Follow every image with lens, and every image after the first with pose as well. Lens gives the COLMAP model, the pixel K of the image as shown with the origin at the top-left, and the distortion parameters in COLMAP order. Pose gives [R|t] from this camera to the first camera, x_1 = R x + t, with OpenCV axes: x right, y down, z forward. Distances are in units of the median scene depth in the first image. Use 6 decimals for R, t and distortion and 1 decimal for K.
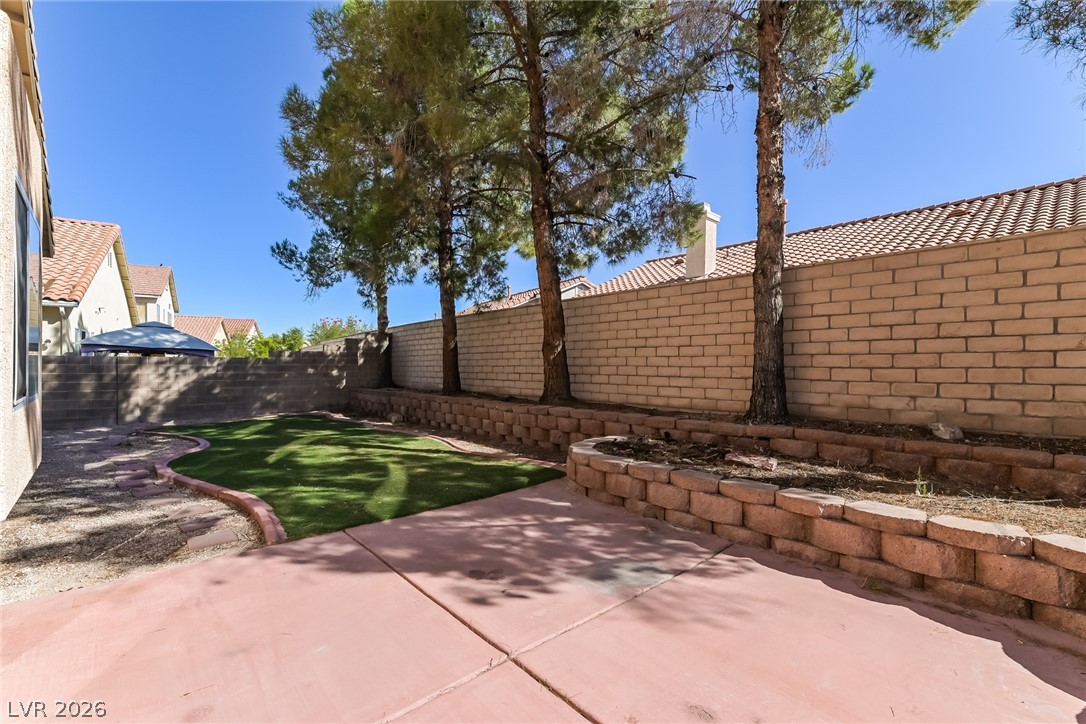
lens RADIAL K [[479.1, 0, 541.2], [0, 479.1, 362.0], [0, 0, 1]] dist [0.005385, 0.000071]
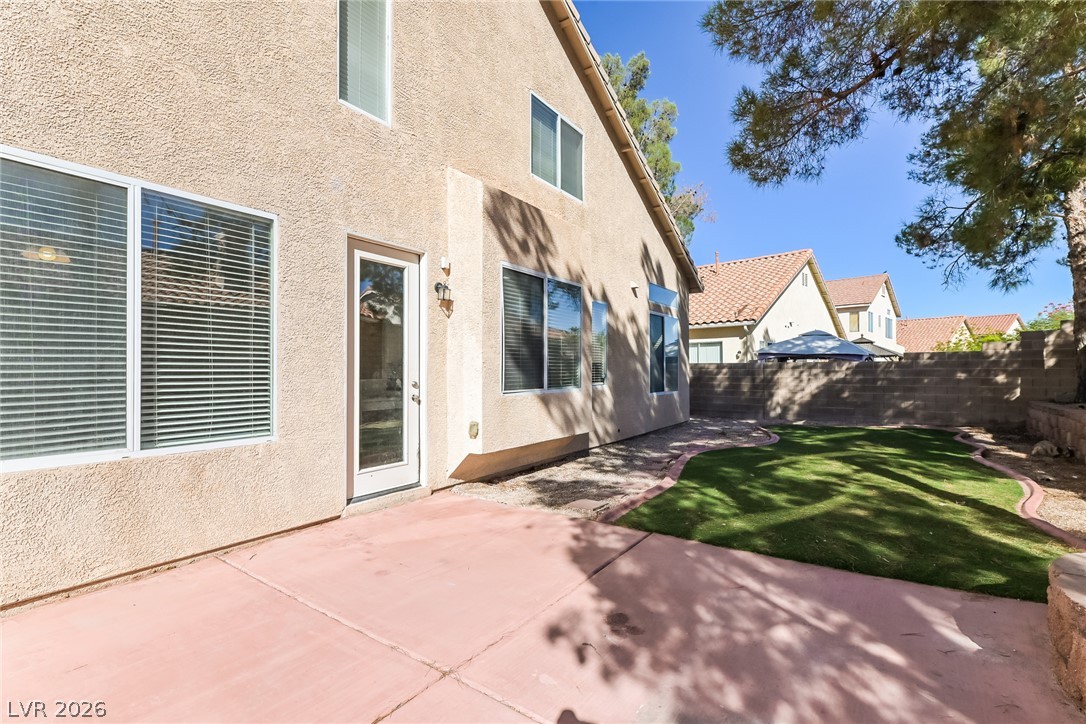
lens RADIAL K [[479.1, 0, 541.2], [0, 479.1, 362.0], [0, 0, 1]] dist [0.005385, 0.000071]
pose [[0.249145, -0.018972, -0.968280, 0.392654], [0.010921, 0.999800, -0.016780, 0.003406], [0.968405, -0.006394, 0.249303, 0.398342]]
